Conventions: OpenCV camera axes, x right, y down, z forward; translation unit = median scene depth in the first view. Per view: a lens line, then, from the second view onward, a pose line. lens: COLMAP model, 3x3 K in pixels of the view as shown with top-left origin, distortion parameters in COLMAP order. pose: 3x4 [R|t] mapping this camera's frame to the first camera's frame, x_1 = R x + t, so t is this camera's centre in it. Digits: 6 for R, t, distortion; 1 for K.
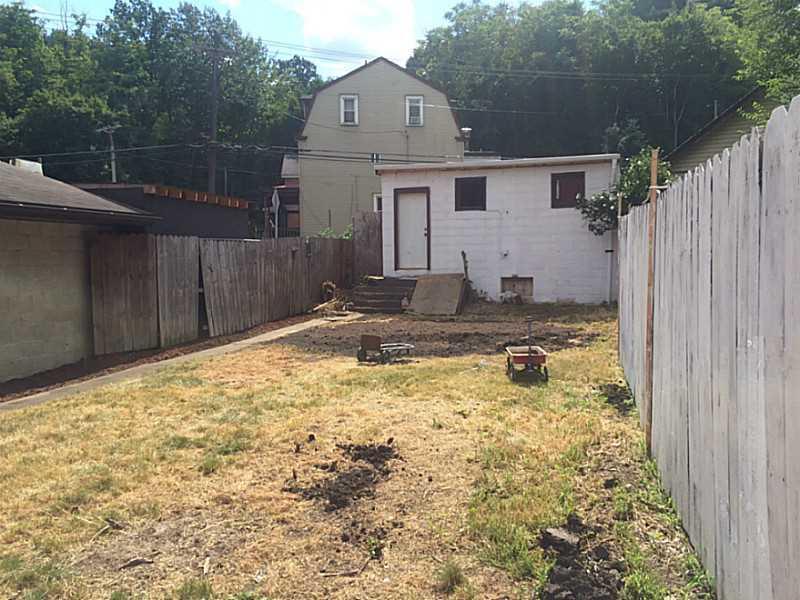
lens RADIAL K [[685.7, 0, 400.0], [0, 685.7, 300.0], [0, 0, 1]] dist [0.082641, -0.104877]
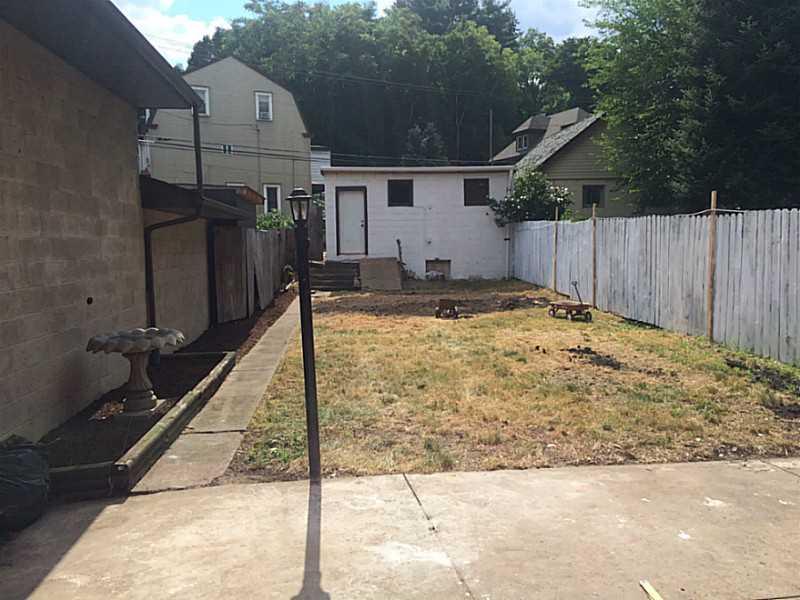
lens RADIAL K [[685.7, 0, 400.0], [0, 685.7, 300.0], [0, 0, 1]] dist [0.082641, -0.104877]
pose [[0.941267, -0.032182, 0.336127, -0.317913], [0.025853, 0.999394, 0.023289, 0.009517], [-0.336673, -0.013231, 0.941529, -0.166076]]
